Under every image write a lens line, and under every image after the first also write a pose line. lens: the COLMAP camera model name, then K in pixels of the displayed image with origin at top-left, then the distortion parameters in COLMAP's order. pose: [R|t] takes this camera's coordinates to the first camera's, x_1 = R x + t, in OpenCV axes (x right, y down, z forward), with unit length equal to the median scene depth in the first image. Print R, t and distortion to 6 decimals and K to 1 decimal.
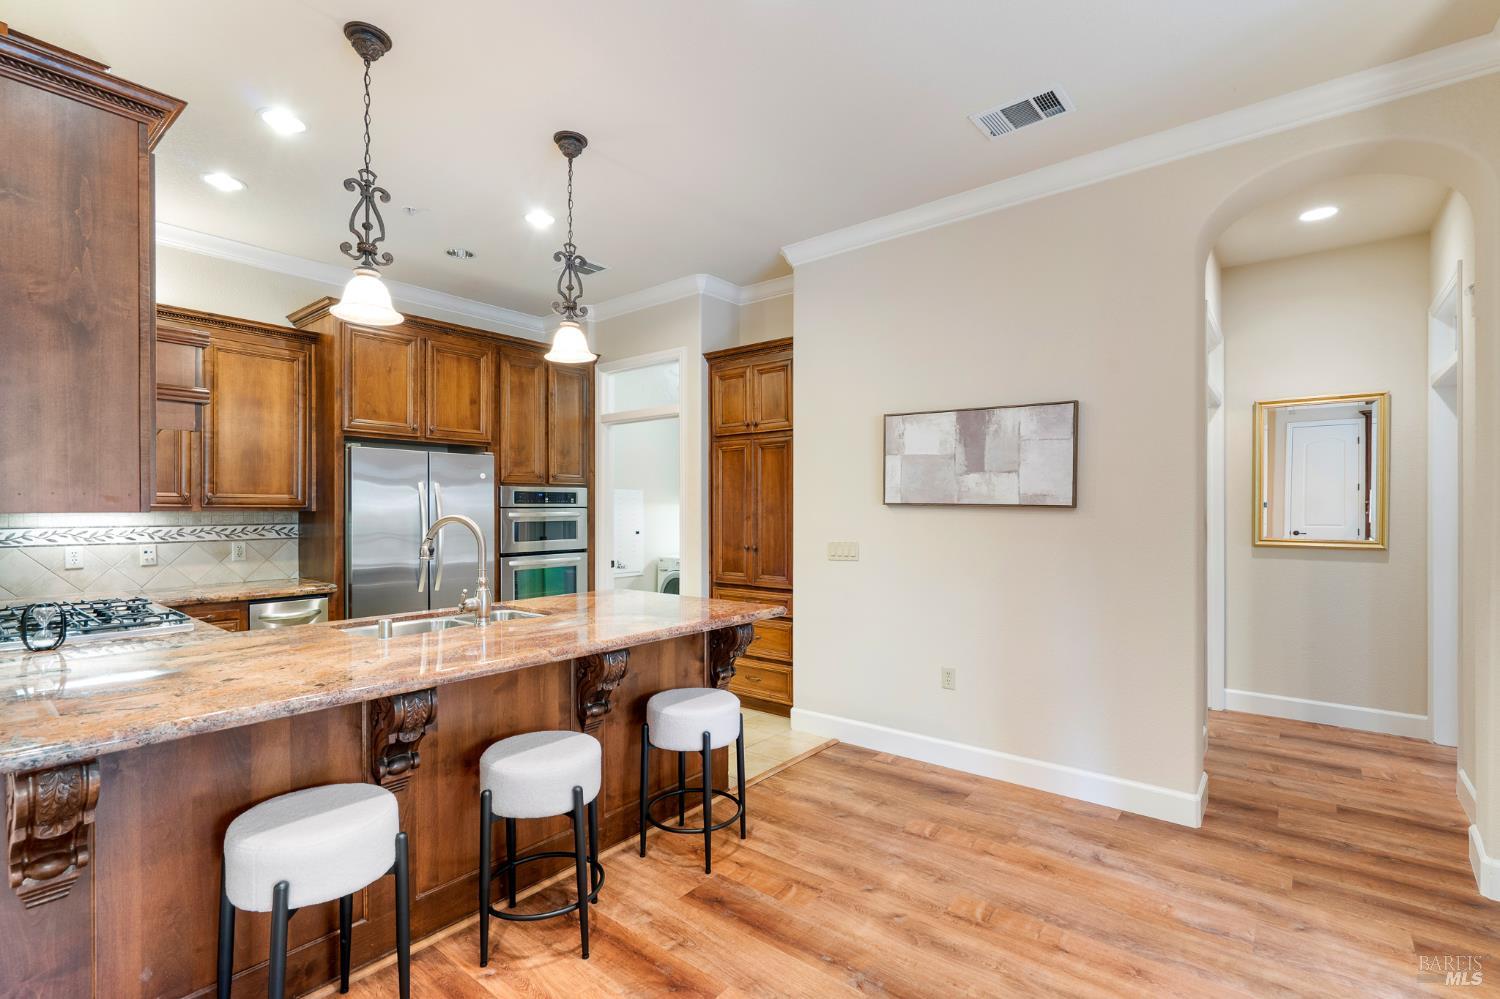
lens RADIAL K [[683.3, 0, 752.9], [0, 683.3, 511.7], [0, 0, 1]] dist [-0.008205, 0.003507]
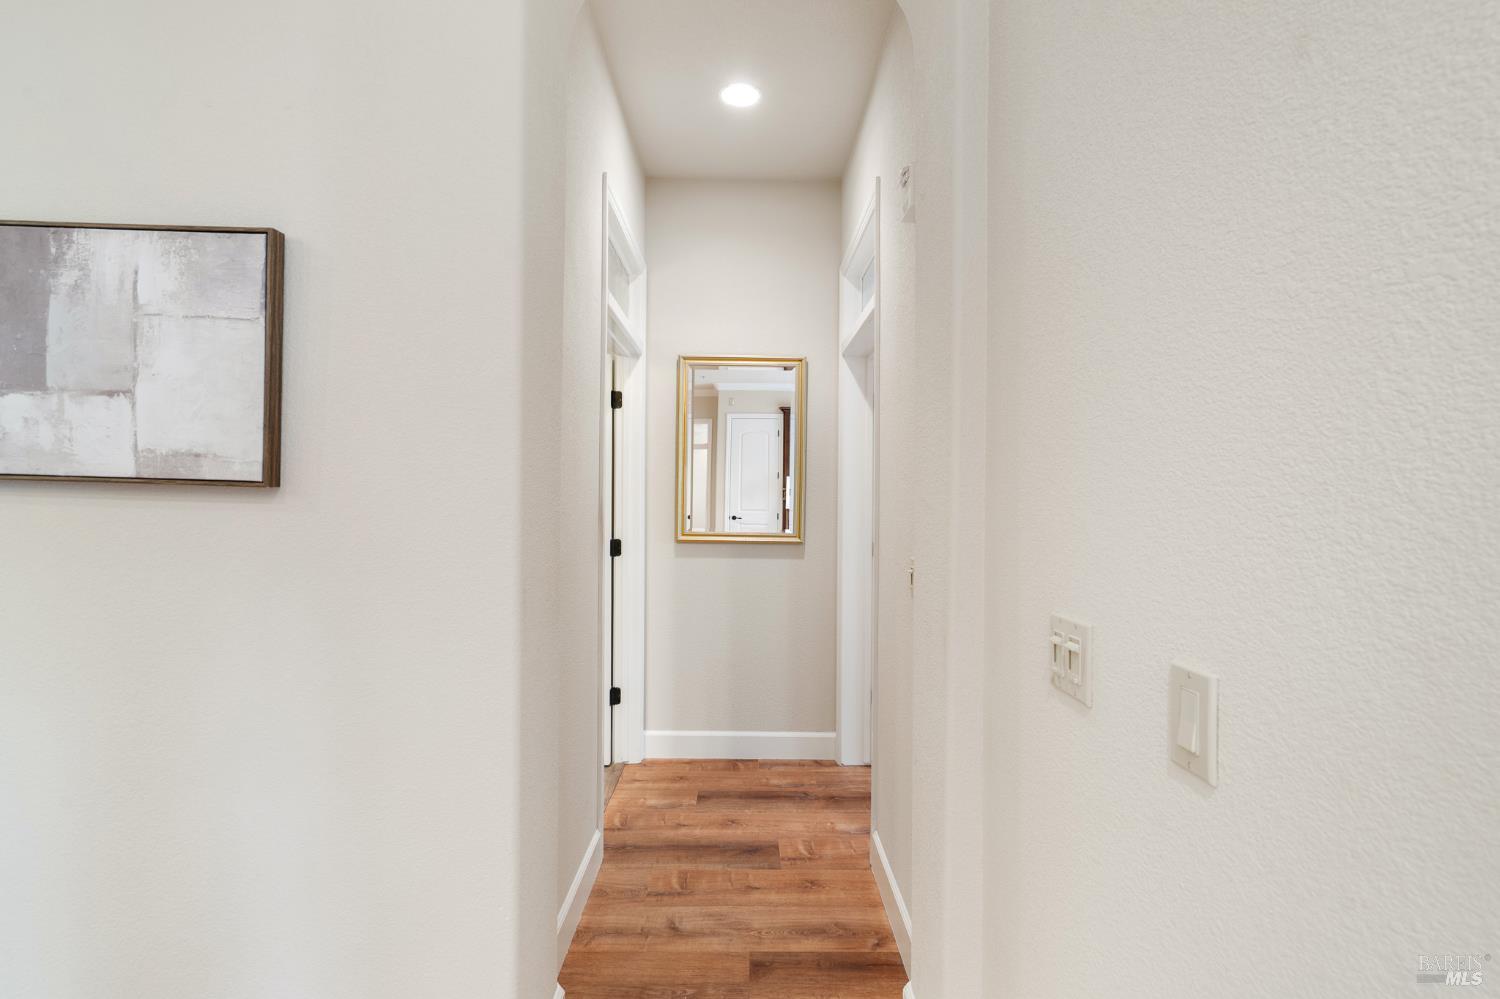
lens RADIAL K [[683.3, 0, 747.8], [0, 683.3, 488.3], [0, 0, 1]] dist [-0.008205, 0.003507]
pose [[0.775421, 0.014233, 0.631285, 0.365737], [-0.007246, 0.999881, -0.013643, -0.001025], [-0.631404, 0.006005, 0.775431, 0.411659]]
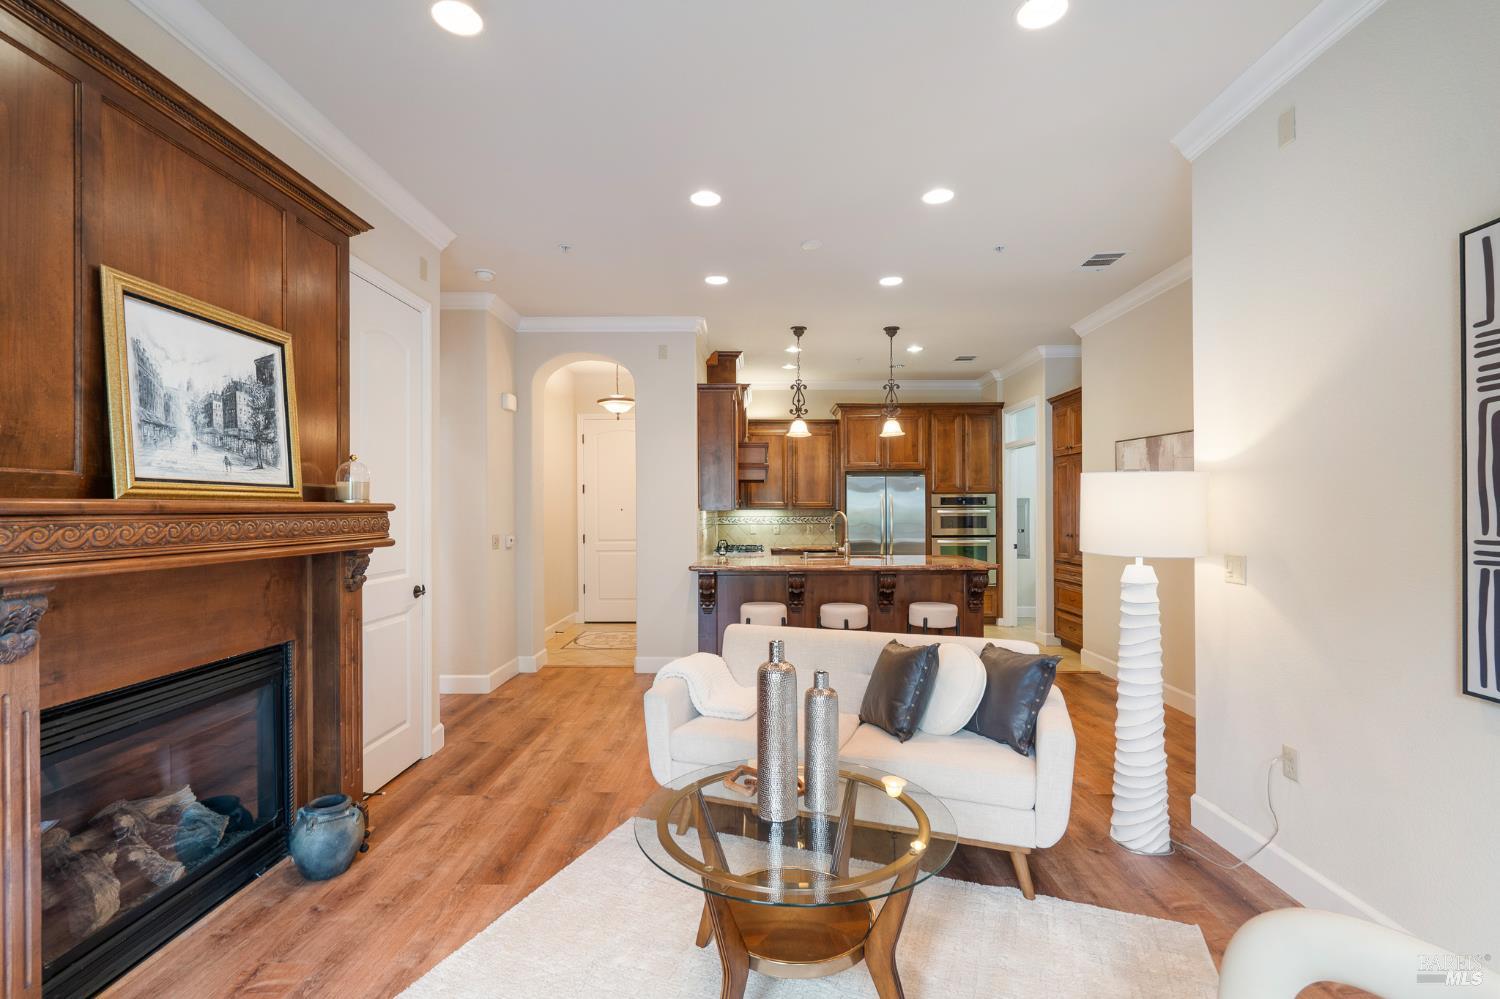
lens RADIAL K [[683.3, 0, 749.0], [0, 683.3, 507.2], [0, 0, 1]] dist [-0.008205, 0.003507]
pose [[0.616177, -0.003598, -0.787600, 0.827775], [0.000584, 0.999991, -0.004111, -0.000340], [0.787608, 0.002073, 0.616173, -0.459401]]
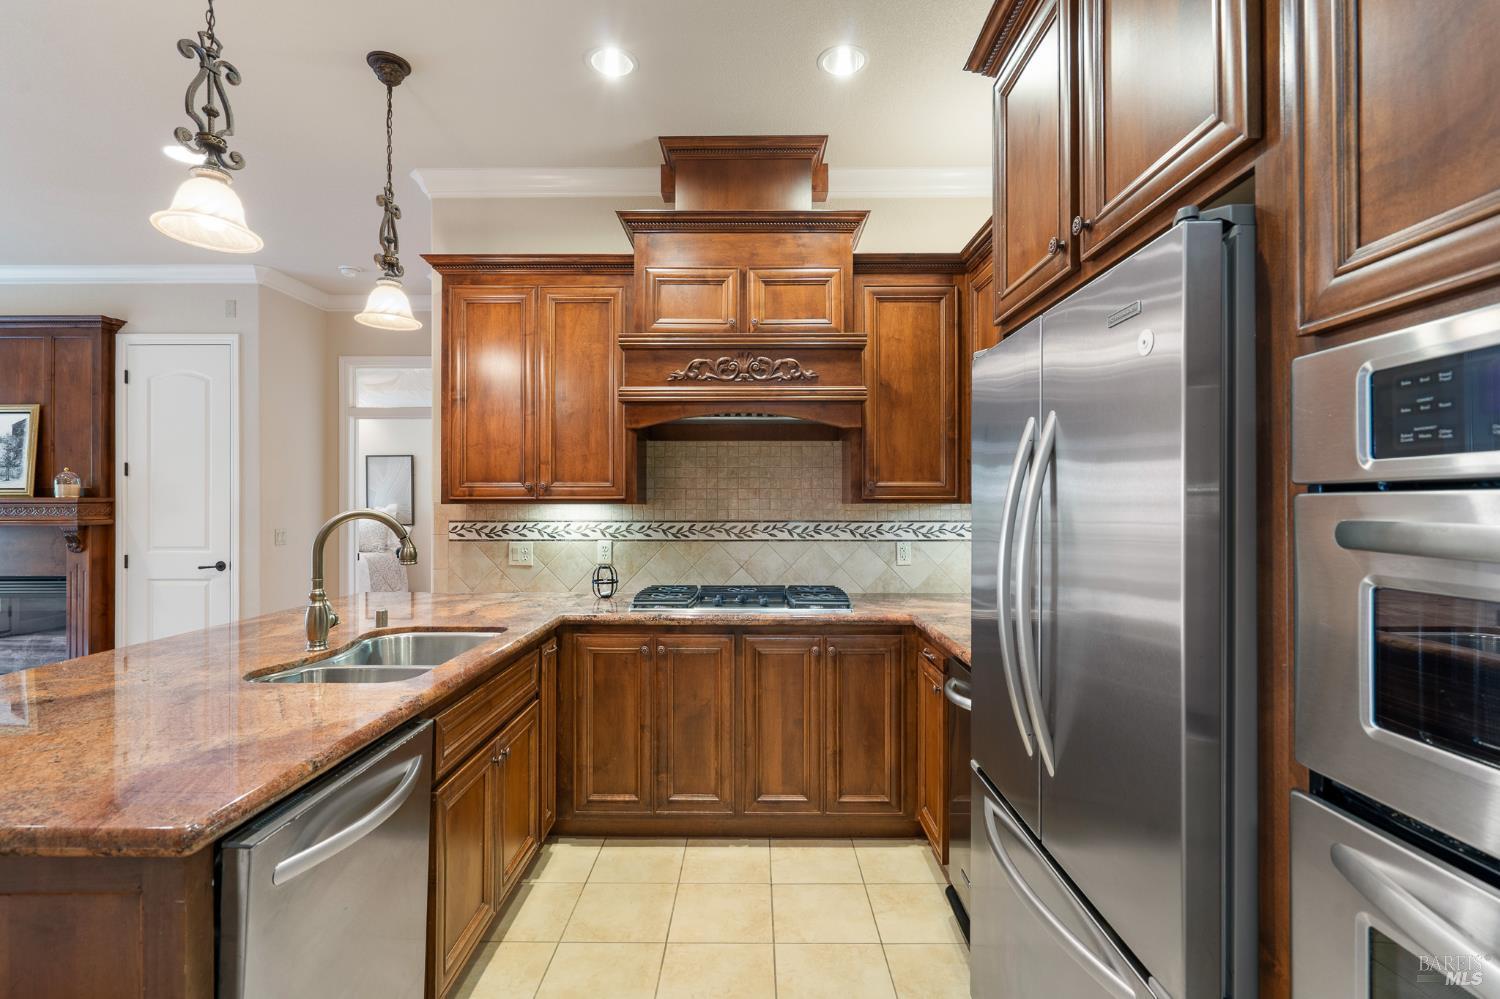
lens RADIAL K [[683.3, 0, 745.5], [0, 683.3, 497.8], [0, 0, 1]] dist [-0.008205, 0.003507]
pose [[-0.783000, -0.003130, -0.622014, -0.200970], [-0.000946, 0.999992, -0.003840, -0.004076], [0.622021, -0.002418, -0.782997, 1.313553]]
